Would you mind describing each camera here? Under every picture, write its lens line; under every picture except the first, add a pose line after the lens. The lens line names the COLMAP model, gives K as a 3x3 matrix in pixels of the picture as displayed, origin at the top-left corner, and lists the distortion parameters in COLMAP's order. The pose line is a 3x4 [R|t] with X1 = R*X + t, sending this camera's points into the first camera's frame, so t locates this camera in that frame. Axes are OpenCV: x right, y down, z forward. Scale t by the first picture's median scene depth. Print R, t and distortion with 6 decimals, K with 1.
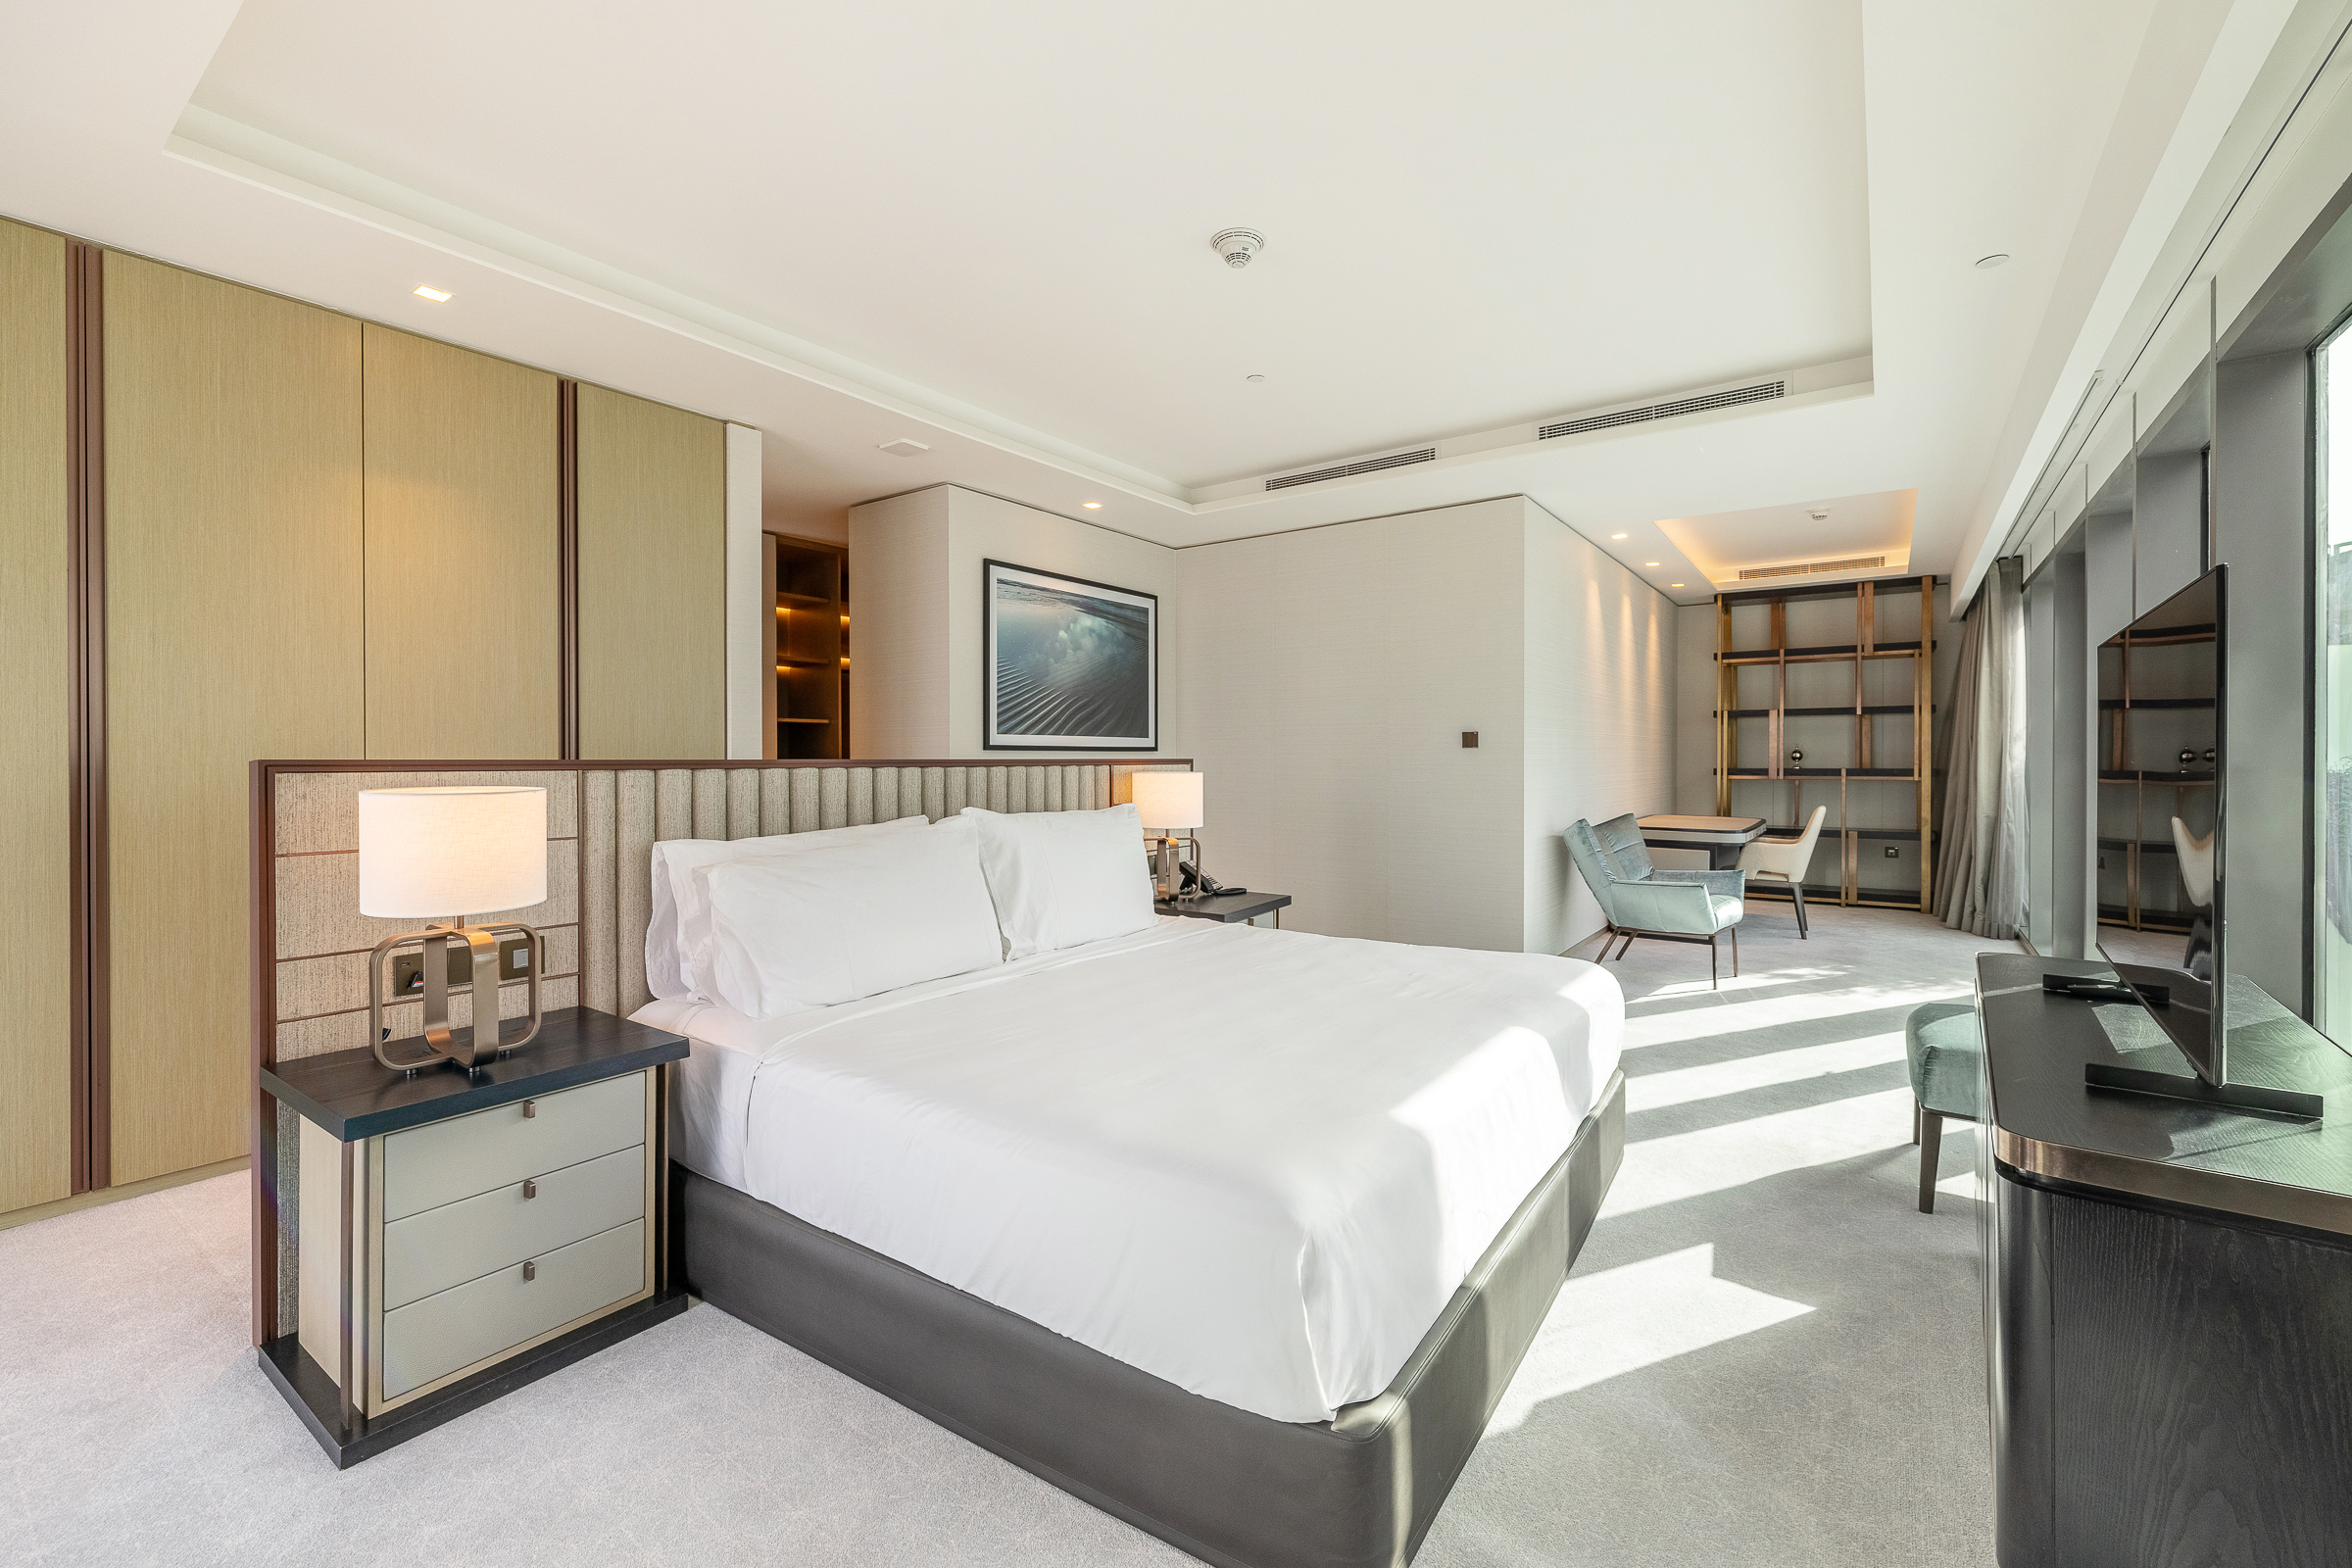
lens RADIAL K [[1001.9, 0, 1171.8], [0, 1001.9, 768.6], [0, 0, 1]] dist [0.001479, 0.000107]
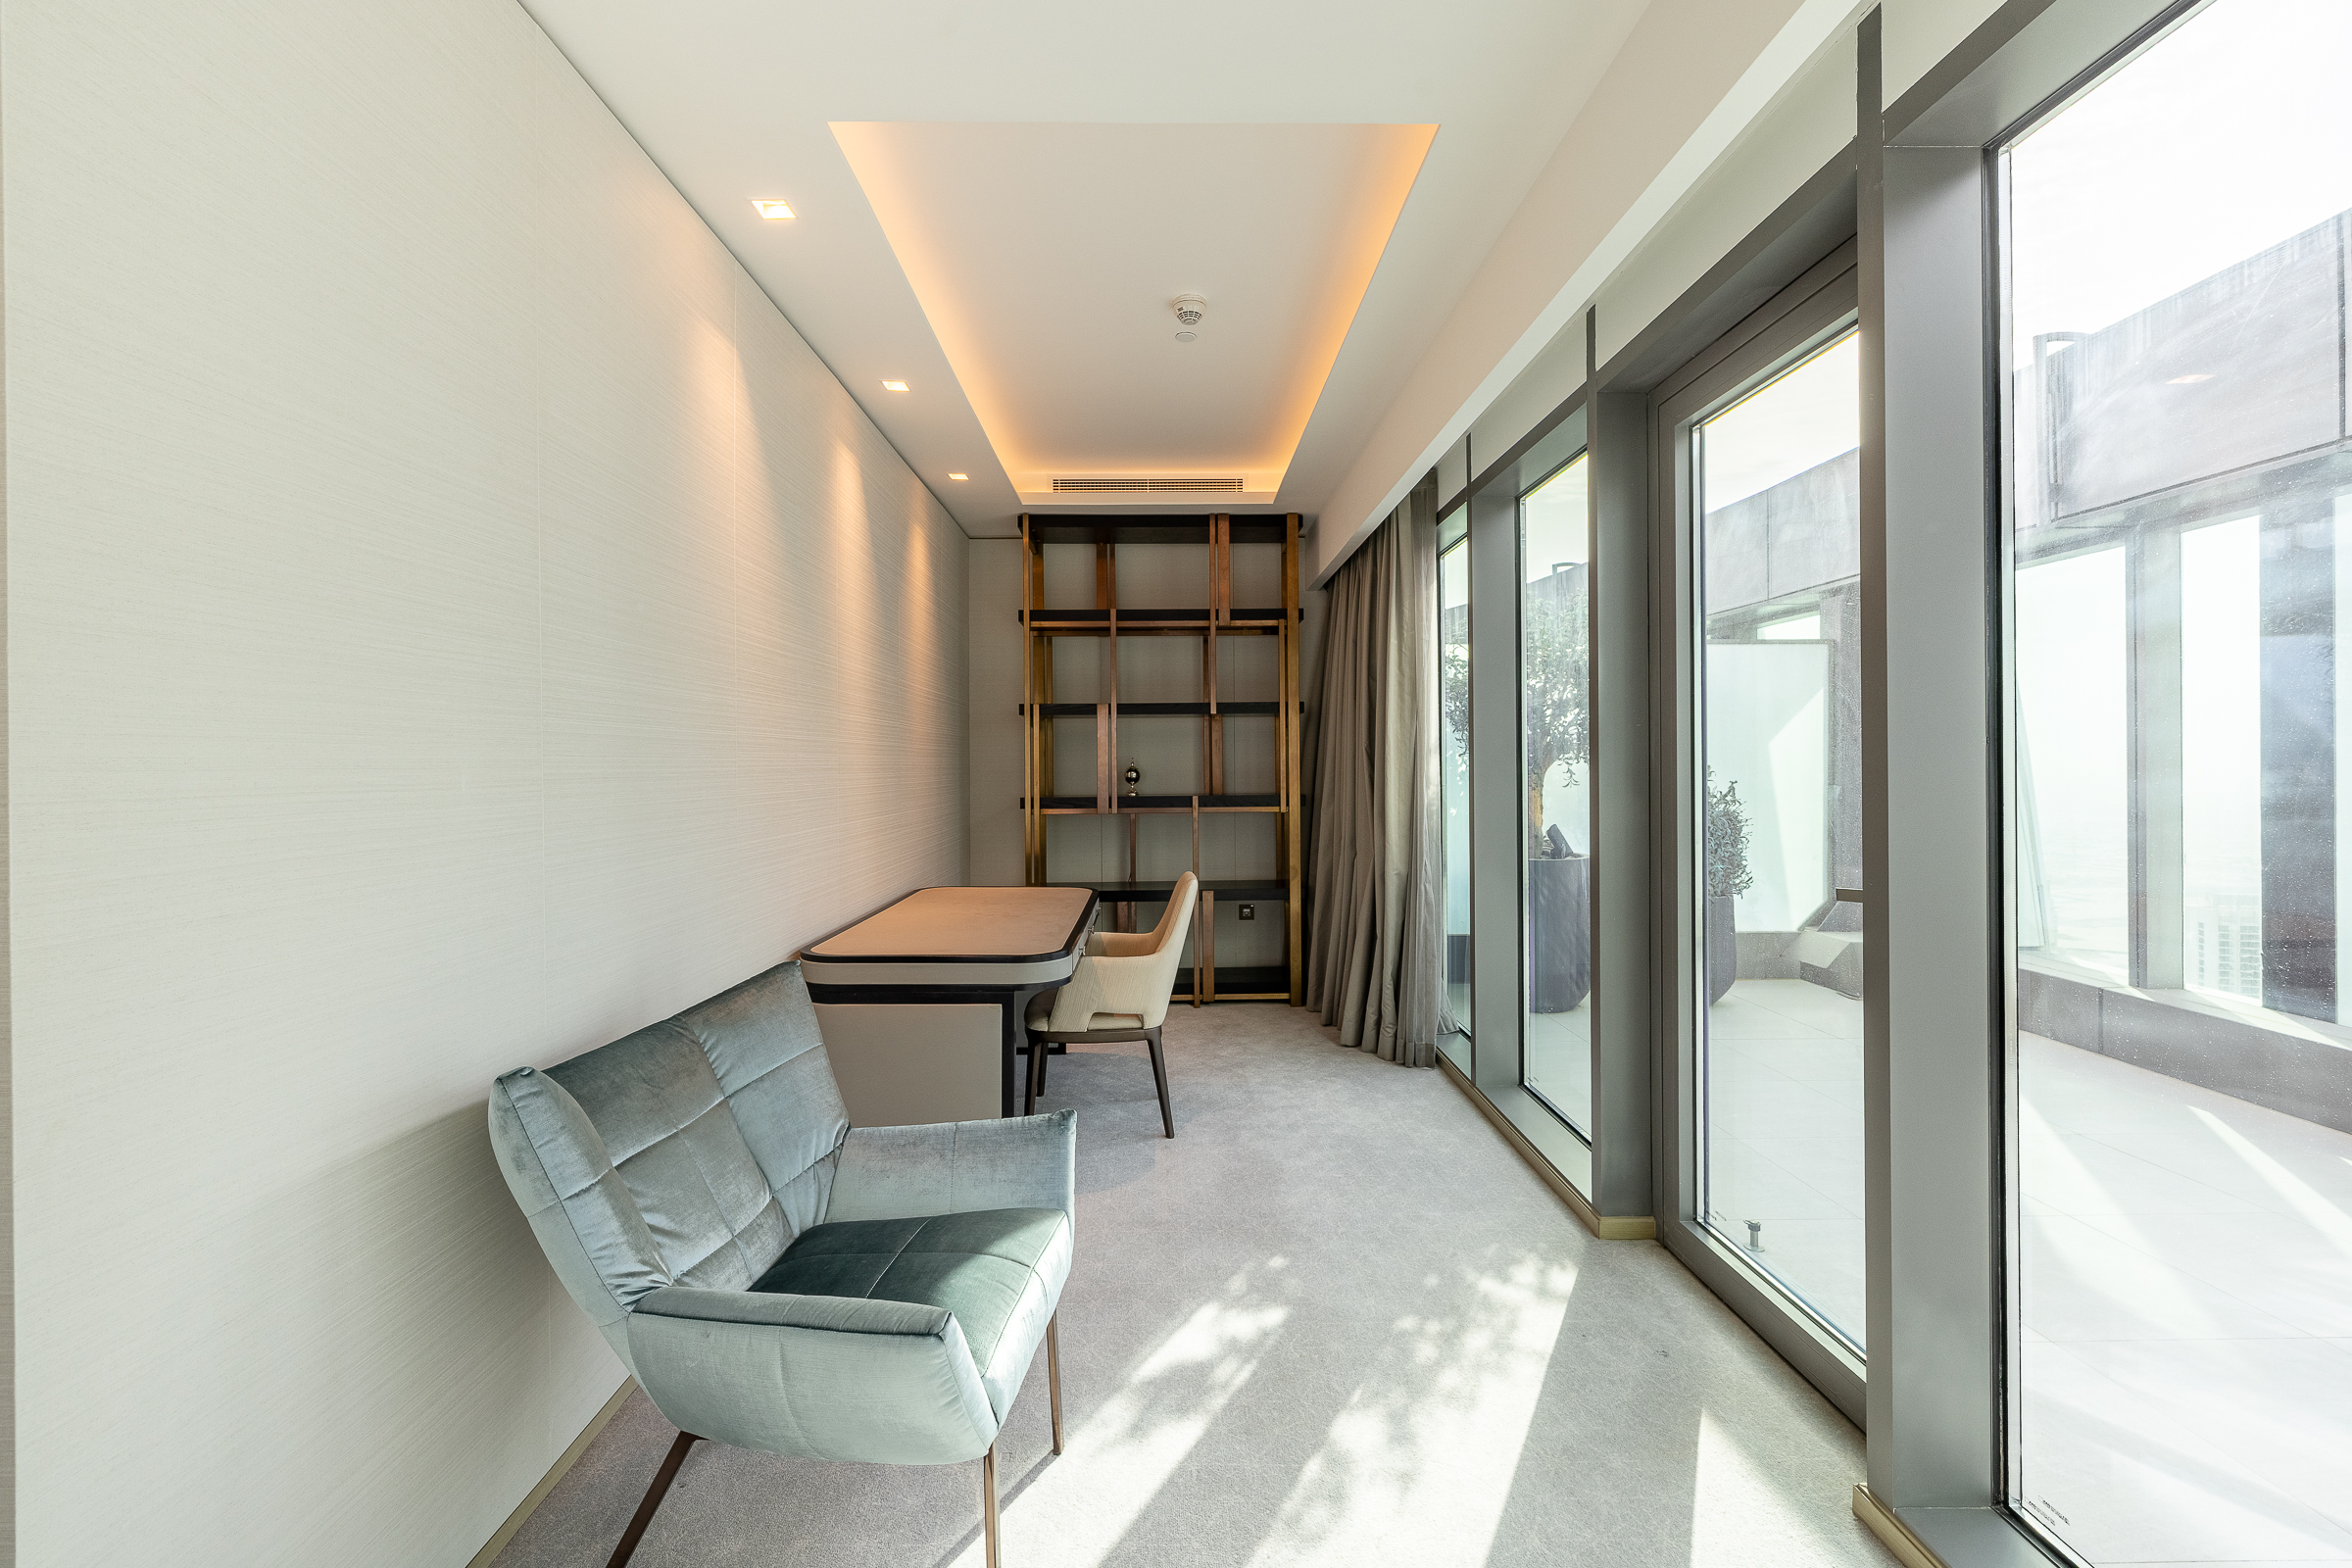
lens RADIAL K [[1001.9, 0, 1171.8], [0, 1001.9, 768.6], [0, 0, 1]] dist [0.001479, 0.000107]
pose [[0.807091, -0.006205, 0.590394, 0.260519], [0.012025, 0.999910, -0.005930, -0.013777], [-0.590305, 0.011885, 0.807093, 0.462450]]
